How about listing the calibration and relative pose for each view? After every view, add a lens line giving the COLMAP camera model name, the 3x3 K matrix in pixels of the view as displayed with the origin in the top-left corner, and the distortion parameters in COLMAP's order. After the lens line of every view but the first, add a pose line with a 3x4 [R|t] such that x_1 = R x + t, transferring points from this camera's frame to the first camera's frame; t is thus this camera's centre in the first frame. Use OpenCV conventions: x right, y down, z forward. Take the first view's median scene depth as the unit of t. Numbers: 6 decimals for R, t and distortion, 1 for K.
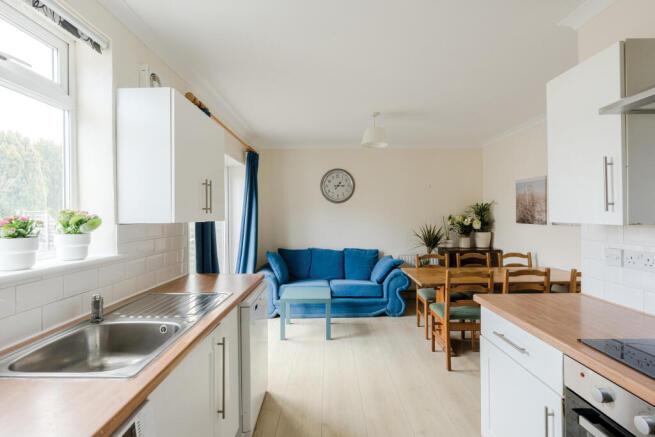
lens RADIAL K [[317.8, 0, 321.5], [0, 317.8, 217.7], [0, 0, 1]] dist [-0.007141, 0.000601]
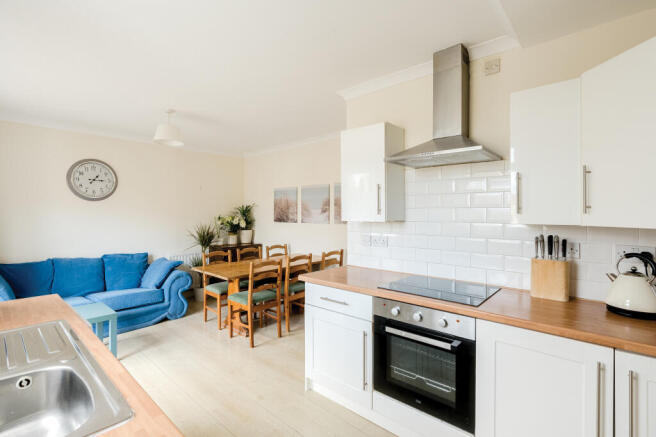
lens RADIAL K [[309.7, 0, 327.5], [0, 309.7, 215.4], [0, 0, 1]] dist [-0.008844, 0.000517]
pose [[0.654959, 0.001674, 0.755663, -0.191151], [0.003719, 0.999978, -0.005439, -0.001817], [-0.755655, 0.006373, 0.654938, 0.021060]]
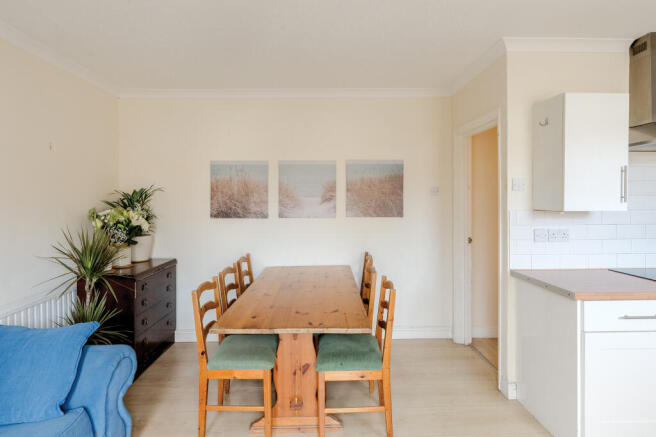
lens RADIAL K [[344.7, 0, 330.6], [0, 344.7, 203.1], [0, 0, 1]] dist [0.001148, -0.000481]
pose [[-0.053093, 0.006479, 0.998569, -0.208295], [0.015442, 0.999865, -0.005667, -0.009183], [-0.998470, 0.015119, -0.053186, 0.777819]]
